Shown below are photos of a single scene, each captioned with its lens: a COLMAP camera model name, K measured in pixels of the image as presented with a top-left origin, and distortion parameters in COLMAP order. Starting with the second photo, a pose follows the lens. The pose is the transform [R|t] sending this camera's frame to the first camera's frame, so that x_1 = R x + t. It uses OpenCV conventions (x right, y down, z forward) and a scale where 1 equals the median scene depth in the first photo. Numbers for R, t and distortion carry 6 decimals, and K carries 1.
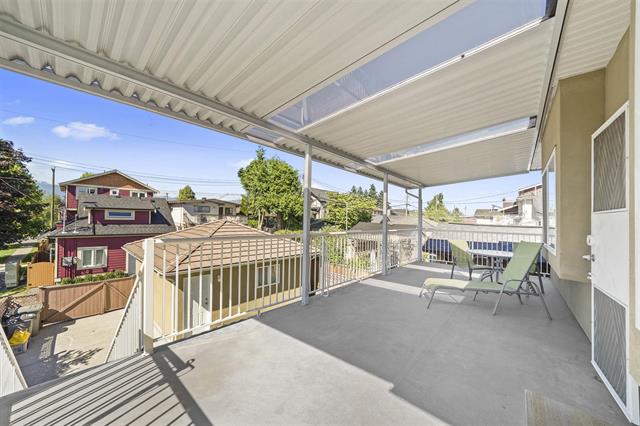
lens RADIAL K [[220.0, 0, 319.8], [0, 220.0, 208.1], [0, 0, 1]] dist [-0.020007, 0.000048]
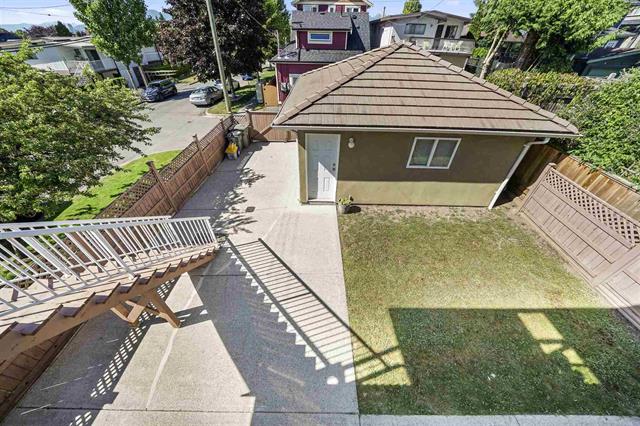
lens RADIAL K [[220.0, 0, 319.8], [0, 220.0, 208.1], [0, 0, 1]] dist [-0.020007, 0.000048]
pose [[0.646796, 0.459716, -0.608537, -0.003563], [0.034815, 0.779281, 0.625707, 0.017629], [0.761868, -0.425891, 0.488031, 0.214614]]
